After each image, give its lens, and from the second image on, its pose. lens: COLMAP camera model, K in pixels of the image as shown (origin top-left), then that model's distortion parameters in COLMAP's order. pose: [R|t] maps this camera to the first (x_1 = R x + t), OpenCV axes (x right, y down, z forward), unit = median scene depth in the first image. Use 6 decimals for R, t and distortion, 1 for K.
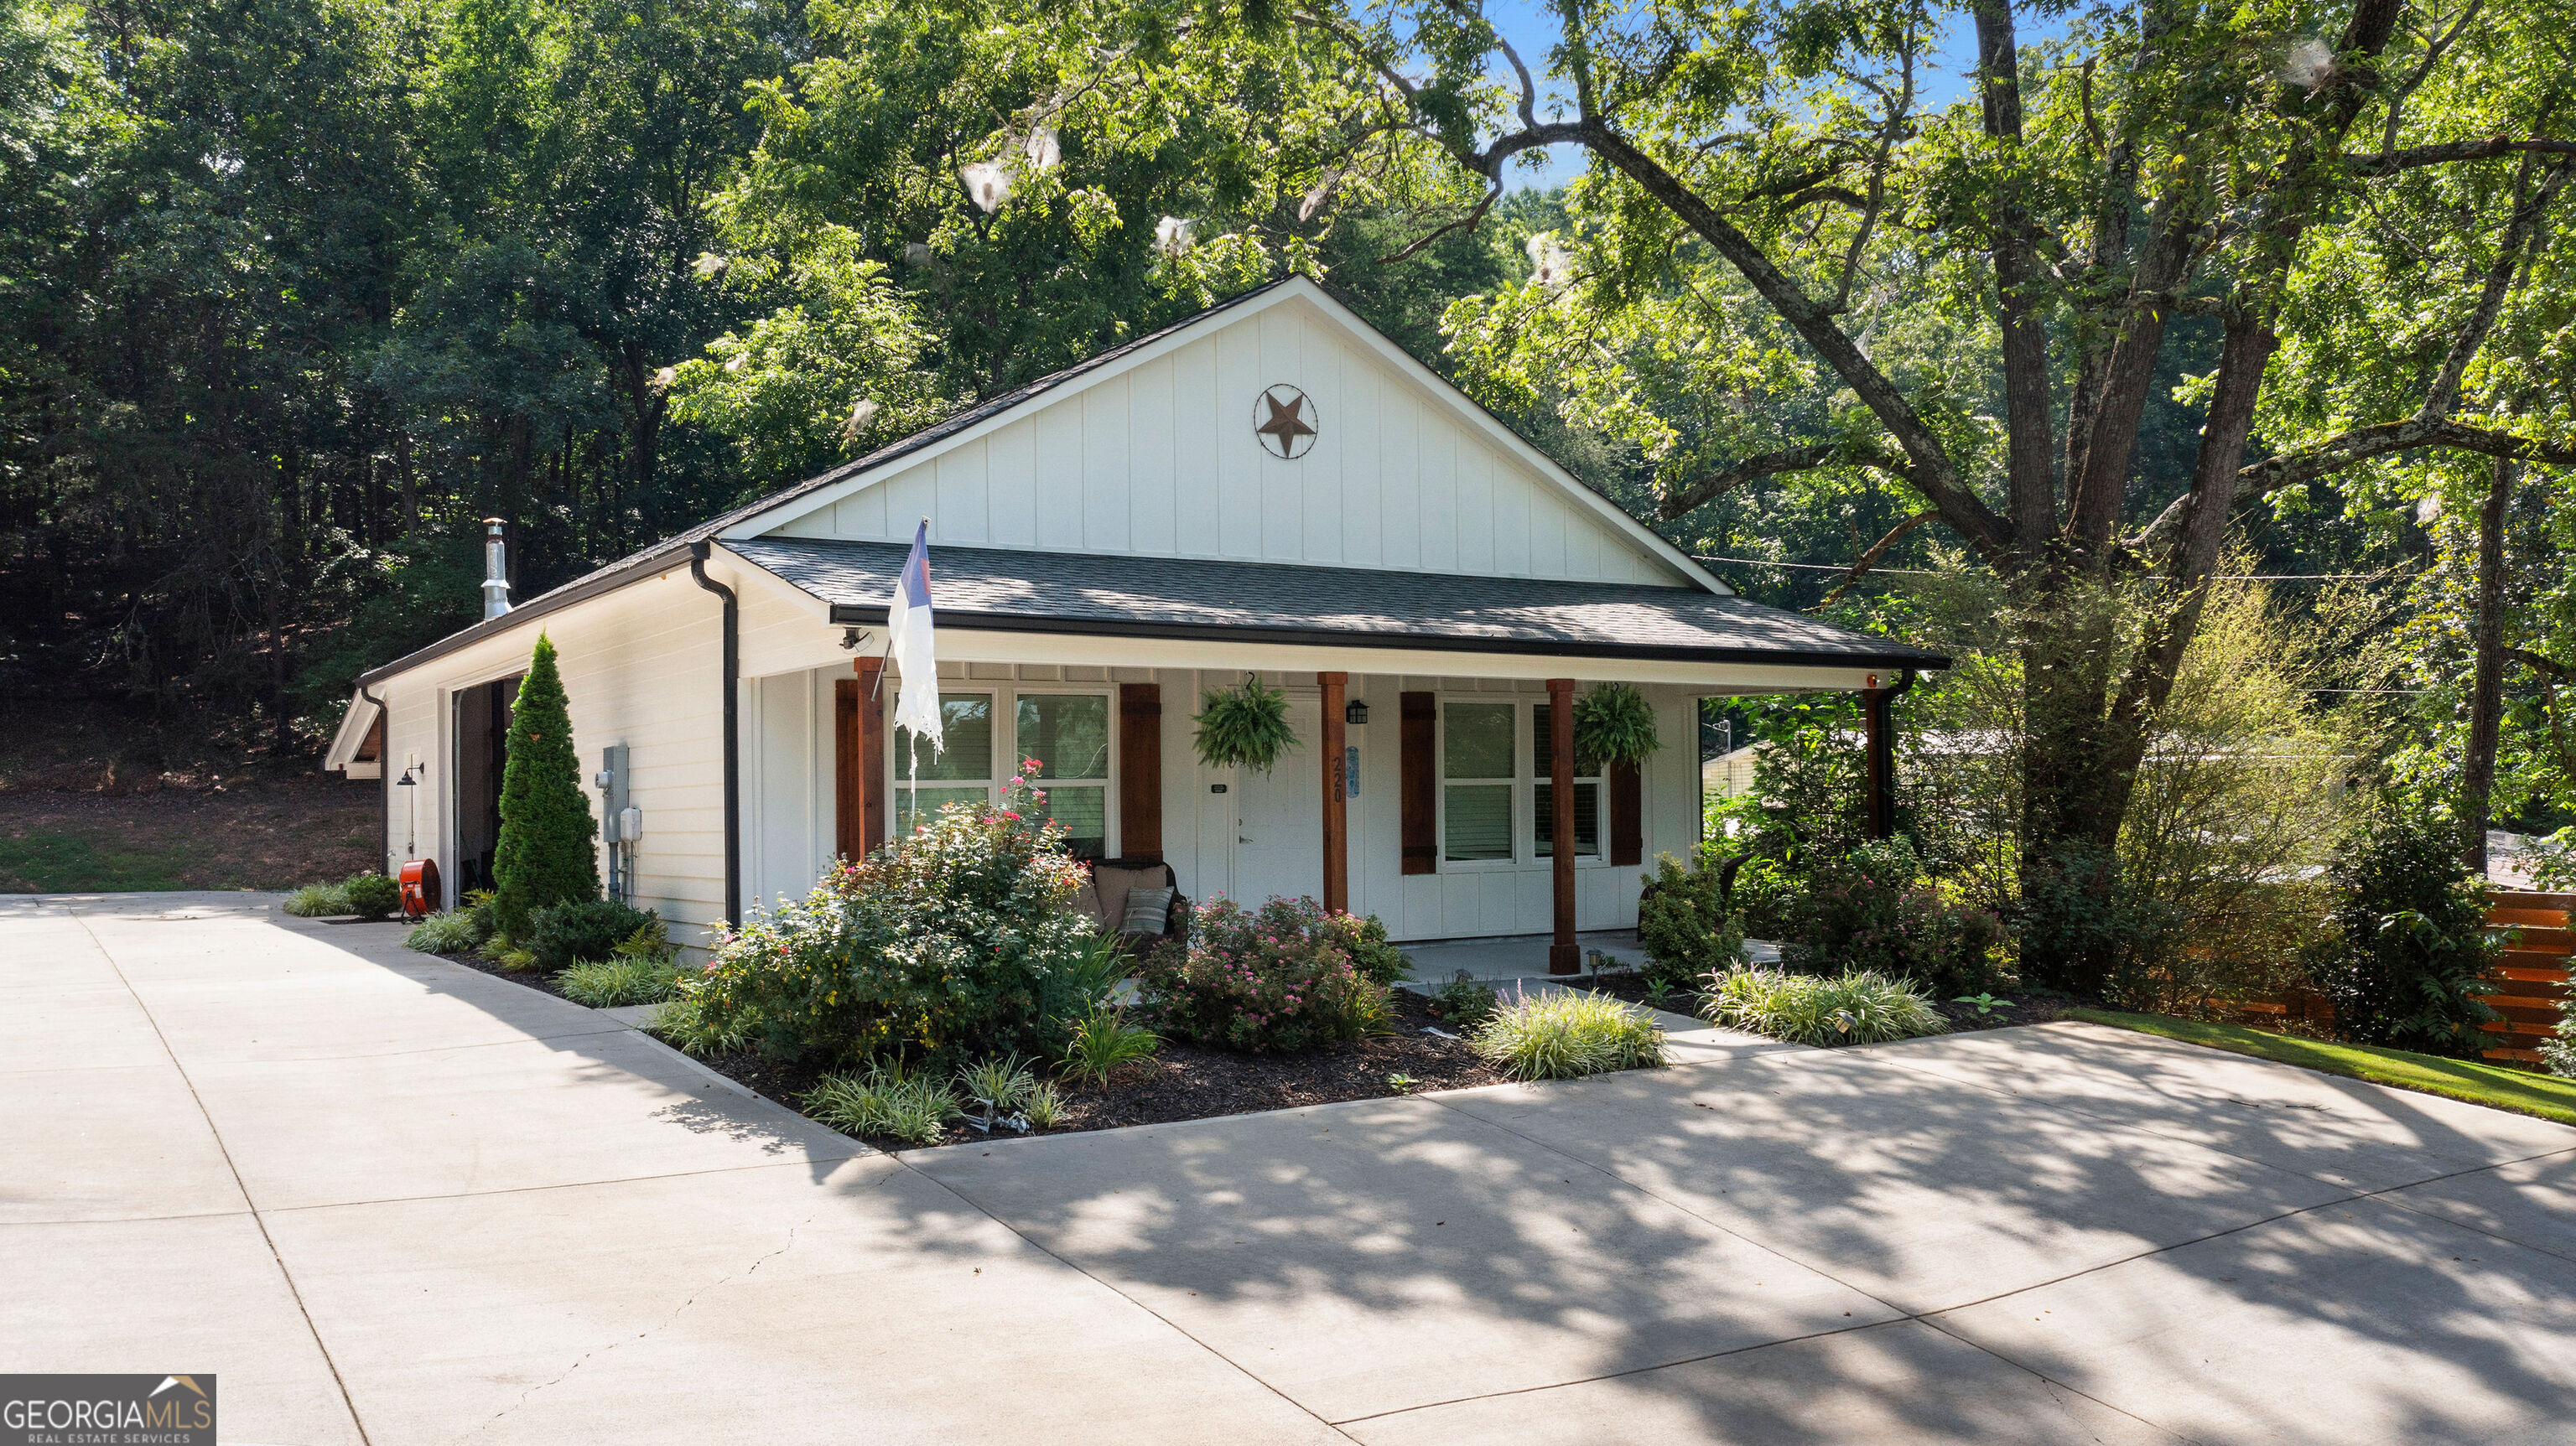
lens RADIAL K [[2047.0, 0, 1287.9], [0, 2047.0, 705.3], [0, 0, 1]] dist [-0.006699, 0.008861]
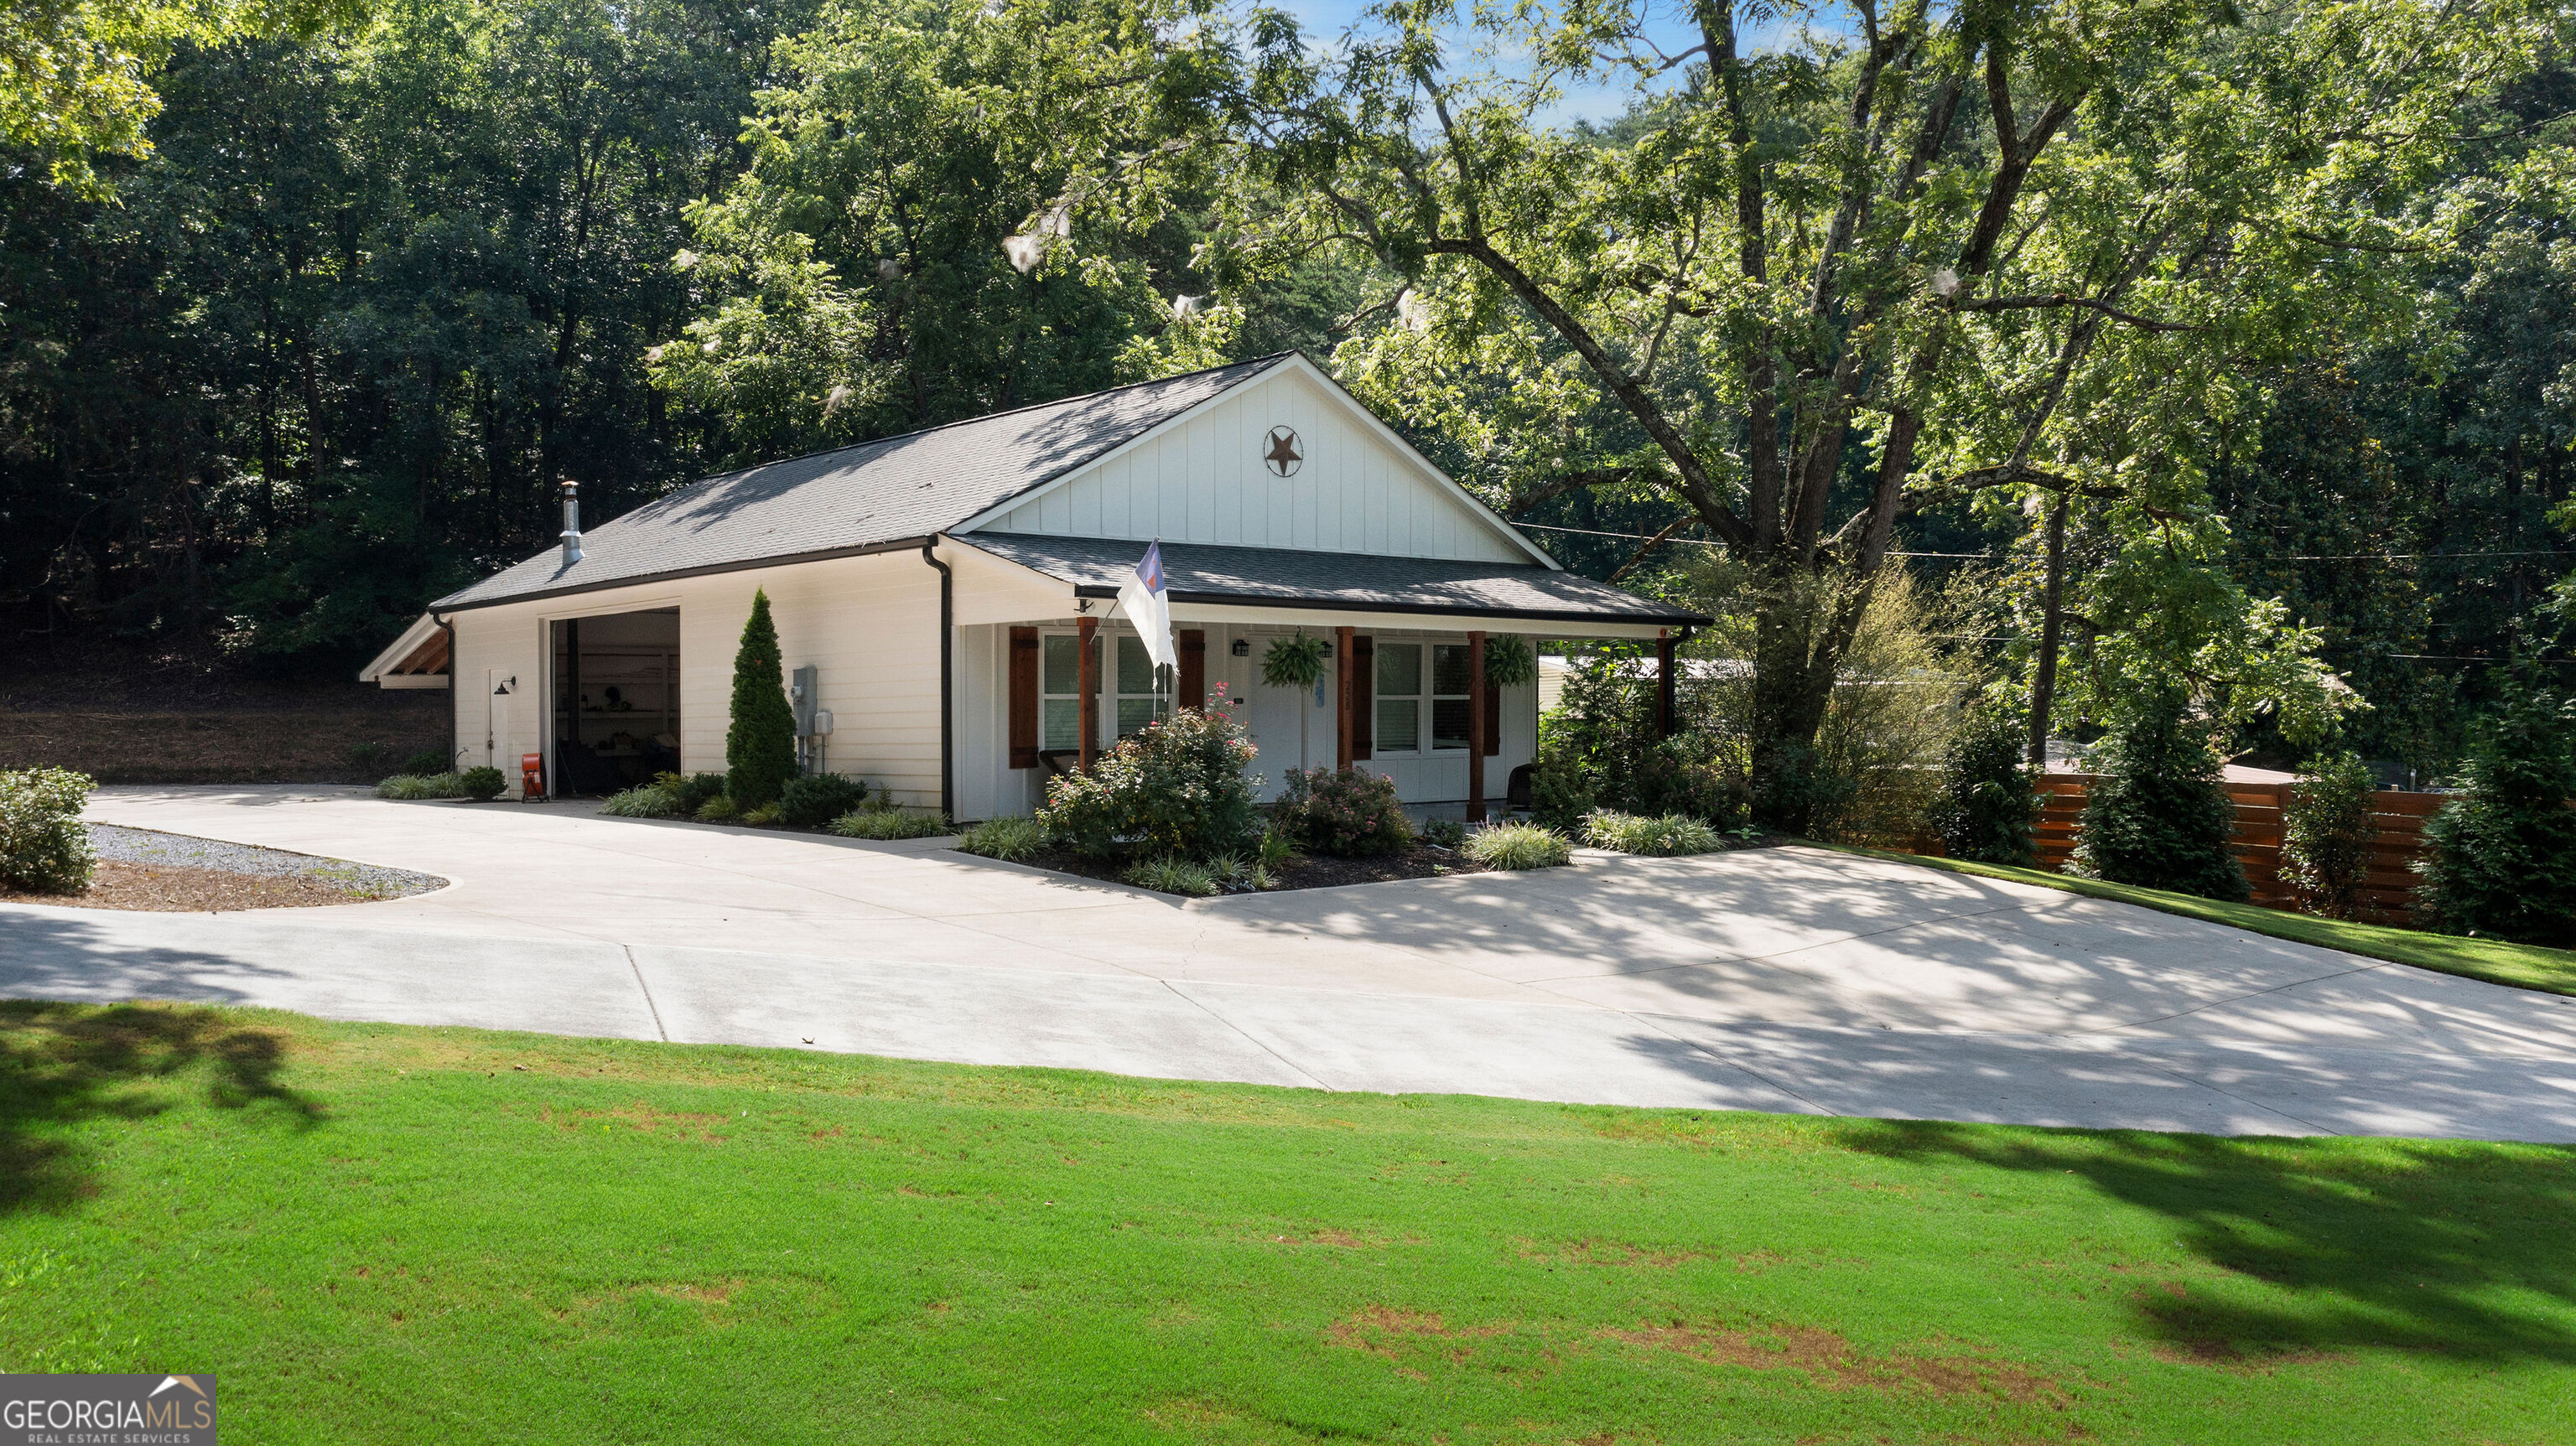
lens RADIAL K [[1957.0, 0, 1288.0], [0, 1957.0, 723.0], [0, 0, 1]] dist [0.002574, -0.001046]
pose [[0.989631, 0.005435, 0.143533, -0.200793], [-0.012657, 0.998696, 0.049454, -0.013799], [-0.143077, -0.050758, 0.988409, -0.402041]]
